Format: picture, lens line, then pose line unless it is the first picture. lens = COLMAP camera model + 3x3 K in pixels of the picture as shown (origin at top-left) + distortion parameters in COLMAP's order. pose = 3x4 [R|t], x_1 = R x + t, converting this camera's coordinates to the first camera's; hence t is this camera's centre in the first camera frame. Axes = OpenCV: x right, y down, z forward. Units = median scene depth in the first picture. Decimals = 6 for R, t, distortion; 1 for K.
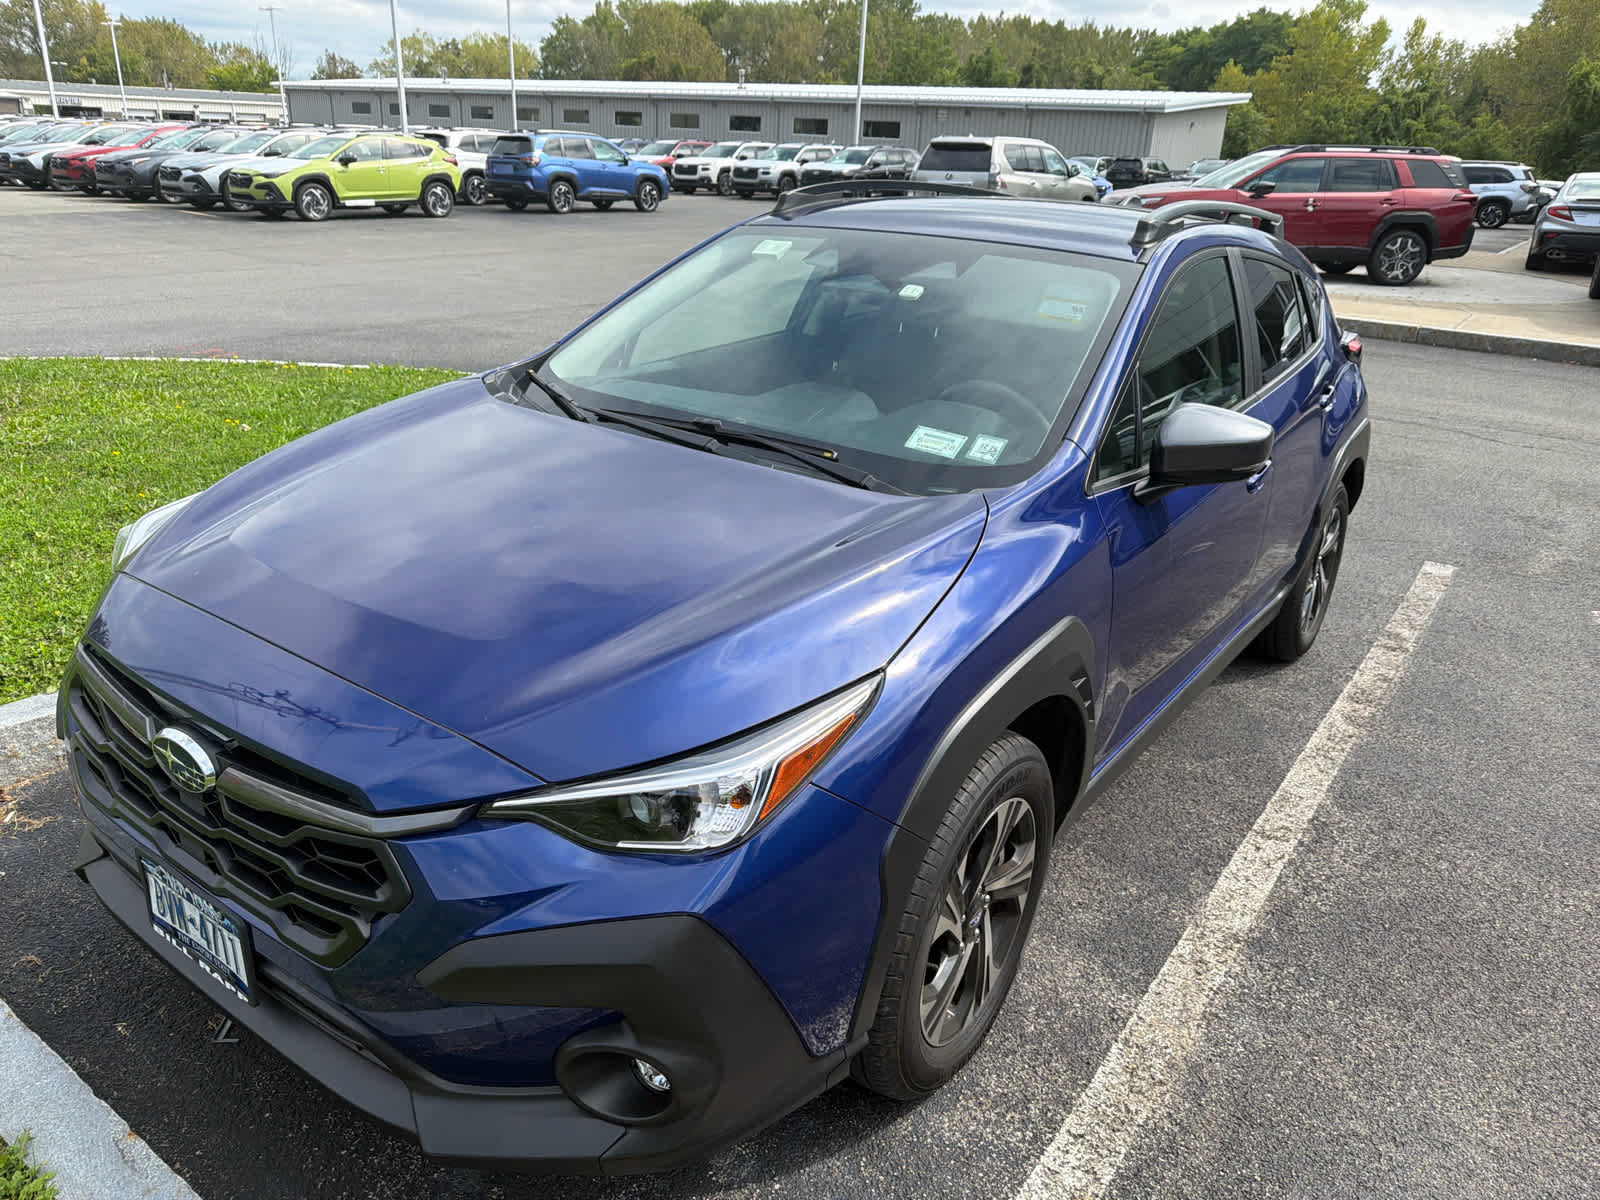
lens RADIAL K [[1188.0, 0, 800.0], [0, 1188.0, 600.0], [0, 0, 1]] dist [-0.004674, -0.004280]
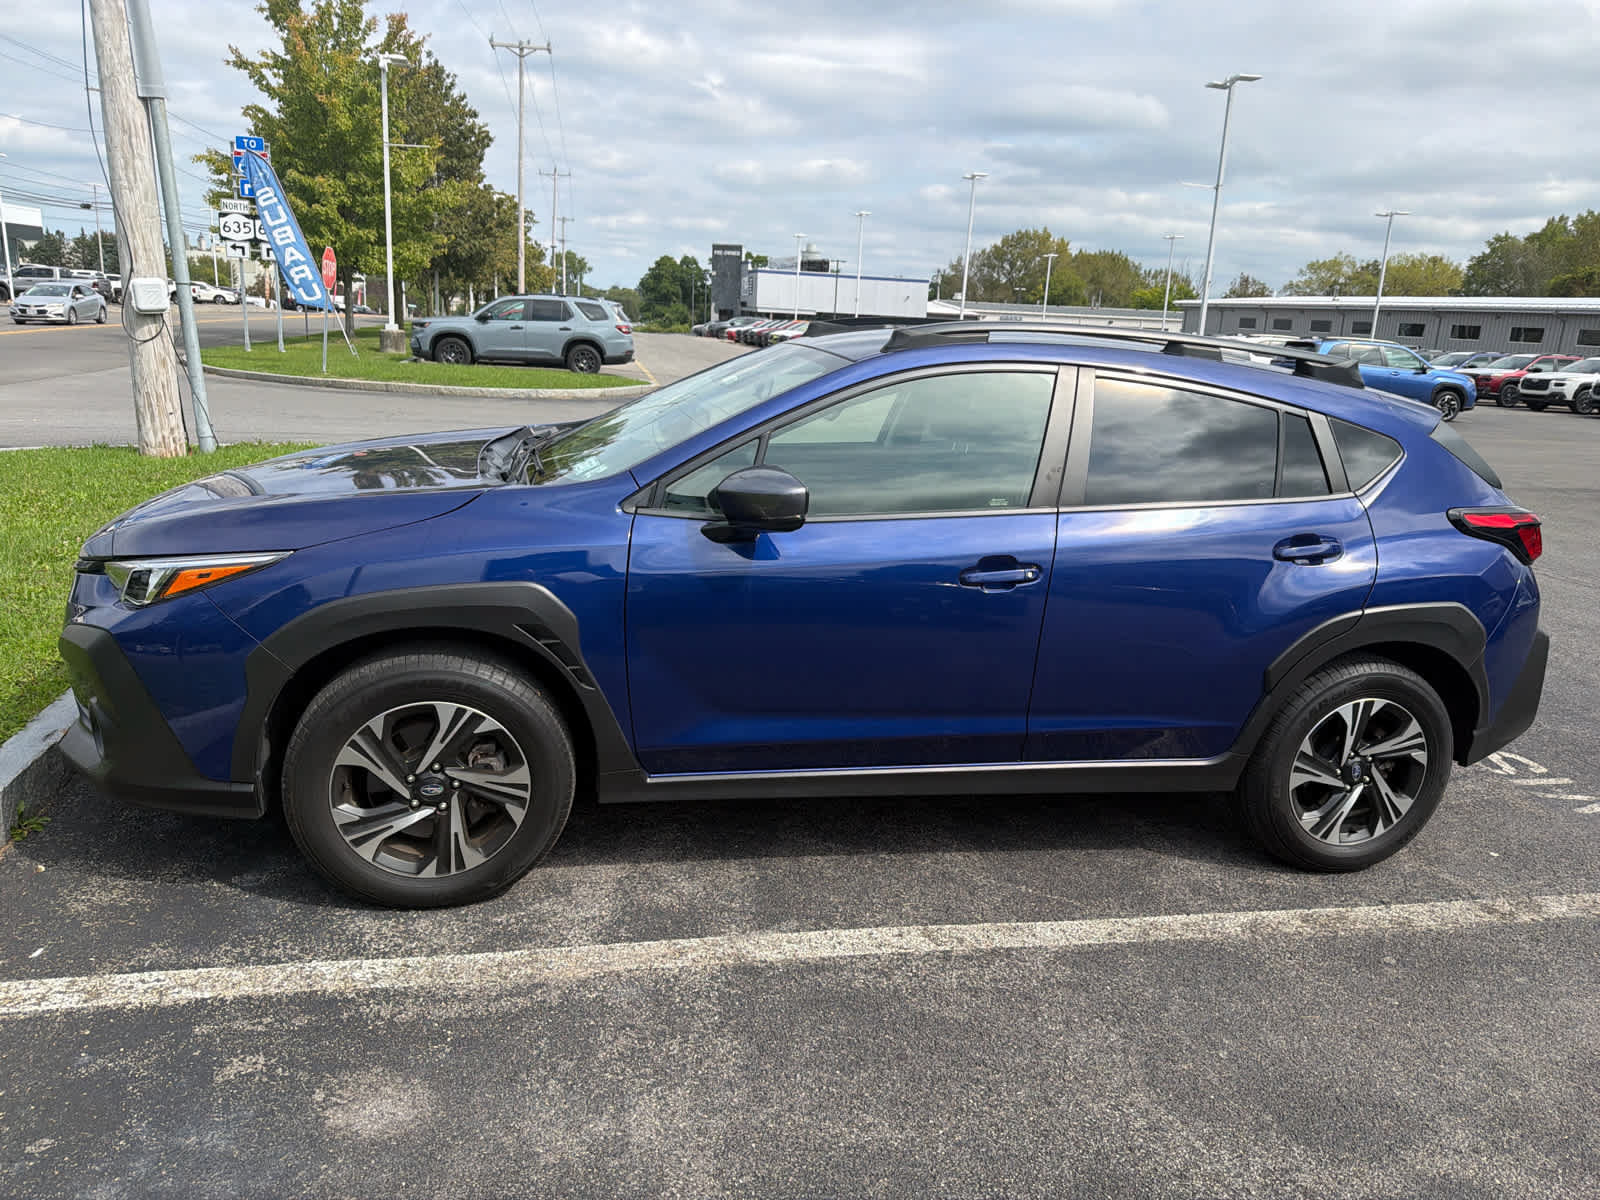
lens RADIAL K [[1210.6, 0, 815.4], [0, 1210.6, 583.1], [0, 0, 1]] dist [-0.002036, -0.008614]
pose [[0.729180, 0.143237, -0.669163, 0.872591], [-0.267339, 0.959769, -0.085874, 0.030493], [0.629942, 0.241511, 0.738137, 0.133765]]
